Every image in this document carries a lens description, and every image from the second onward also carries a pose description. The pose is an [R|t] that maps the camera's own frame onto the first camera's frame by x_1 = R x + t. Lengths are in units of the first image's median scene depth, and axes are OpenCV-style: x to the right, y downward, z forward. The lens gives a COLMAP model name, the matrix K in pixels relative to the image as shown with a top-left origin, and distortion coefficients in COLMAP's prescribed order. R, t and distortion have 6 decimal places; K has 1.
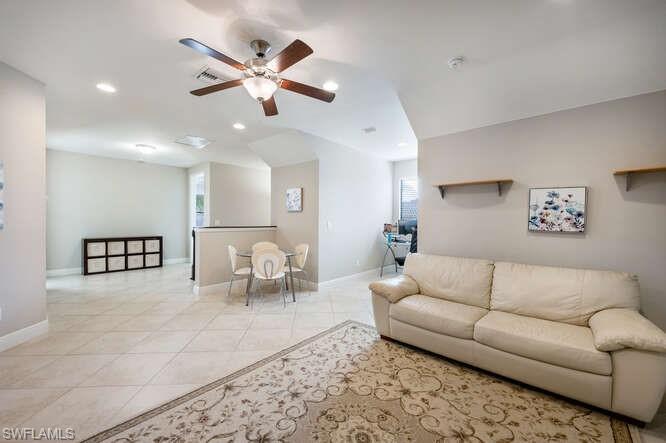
lens RADIAL K [[264.5, 0, 335.2], [0, 264.5, 220.2], [0, 0, 1]] dist [0.001825, 0.000088]
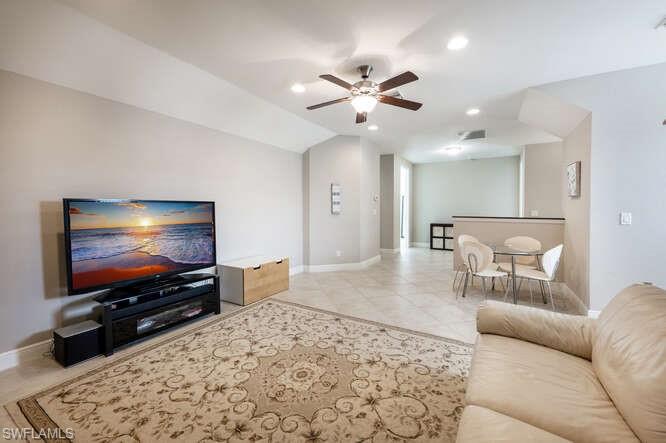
lens RADIAL K [[264.5, 0, 335.2], [0, 264.5, 220.2], [0, 0, 1]] dist [0.001825, 0.000088]
pose [[0.203378, 0.036213, -0.978430, 0.901511], [-0.002486, 0.999332, 0.036470, 0.007410], [0.979097, -0.004985, 0.203332, 0.580864]]
